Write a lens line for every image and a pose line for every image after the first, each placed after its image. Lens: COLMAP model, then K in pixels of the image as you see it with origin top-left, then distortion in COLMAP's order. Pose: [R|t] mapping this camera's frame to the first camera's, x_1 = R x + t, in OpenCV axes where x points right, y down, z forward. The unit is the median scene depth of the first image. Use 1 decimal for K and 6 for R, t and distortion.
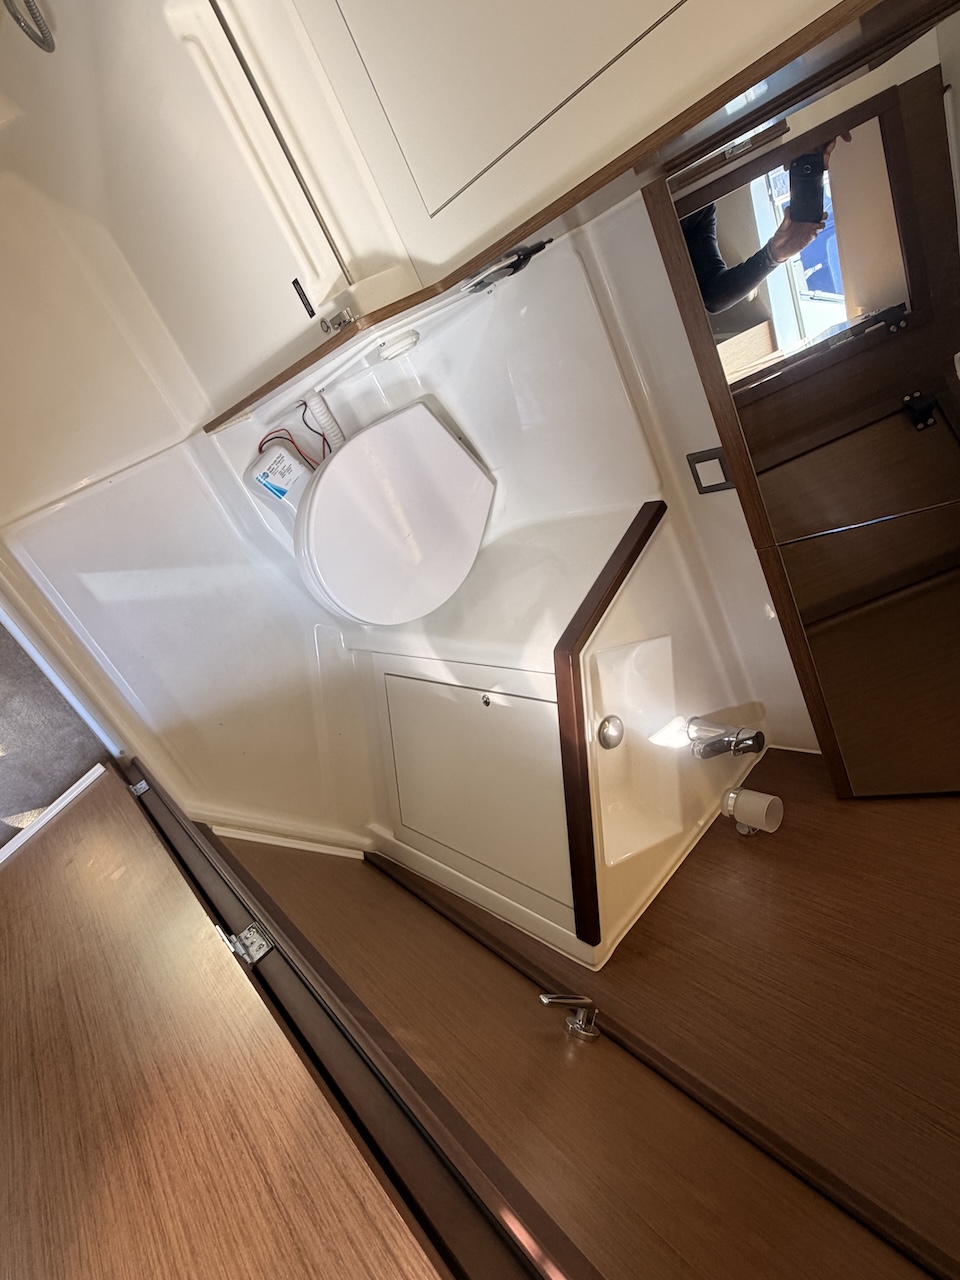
lens RADIAL K [[656.8, 0, 478.4], [0, 656.8, 637.4], [0, 0, 1]] dist [-0.001738, 0.000482]
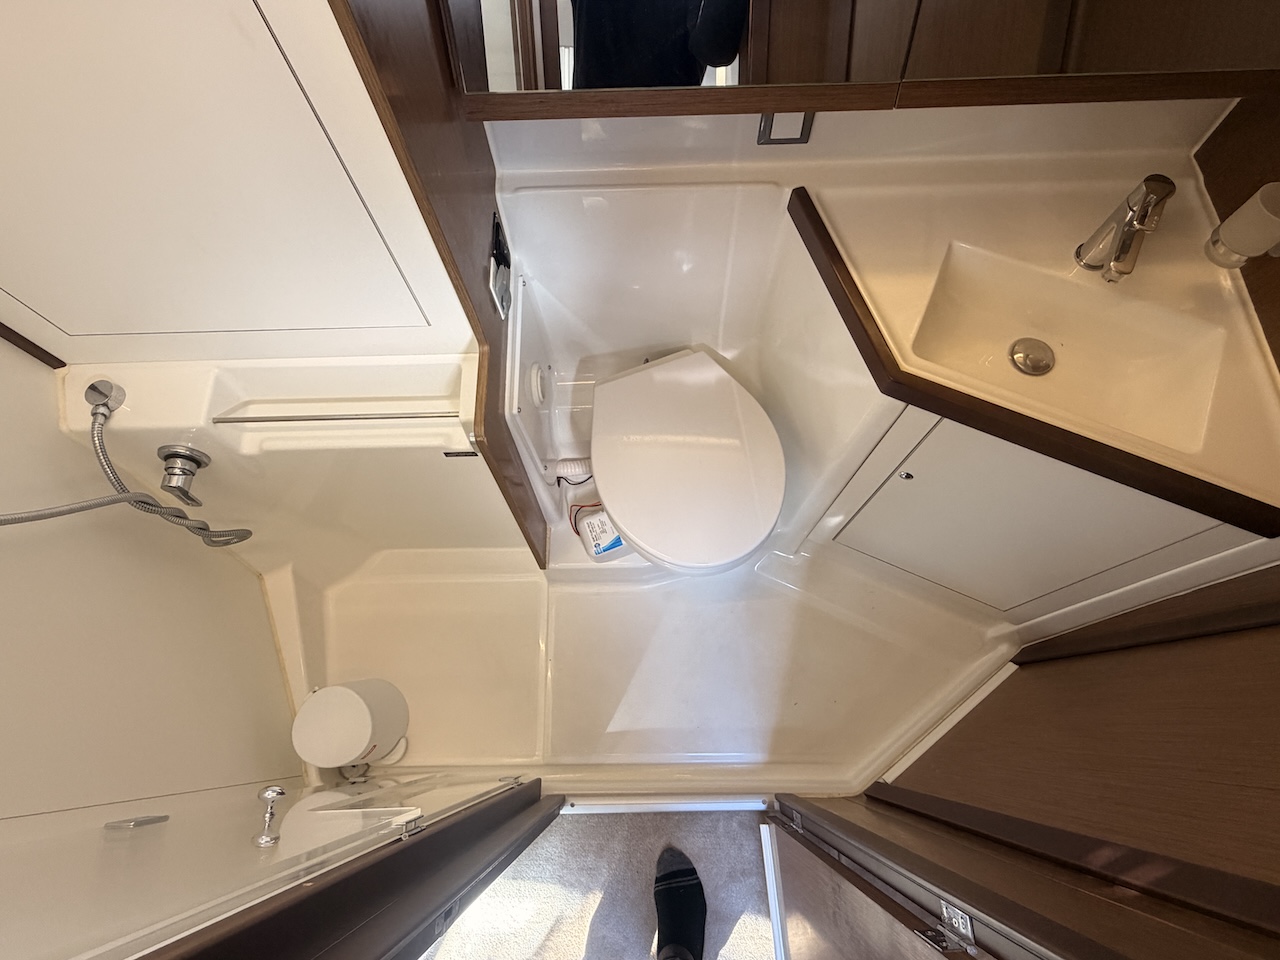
lens RADIAL K [[656.8, 0, 641.3], [0, 656.8, 479.9], [0, 0, 1]] dist [-0.001738, 0.000482]
pose [[0.411655, -0.853724, -0.318897, 0.130611], [0.831887, 0.494906, -0.251061, 0.024372], [0.372161, -0.161936, 0.913933, 0.075815]]
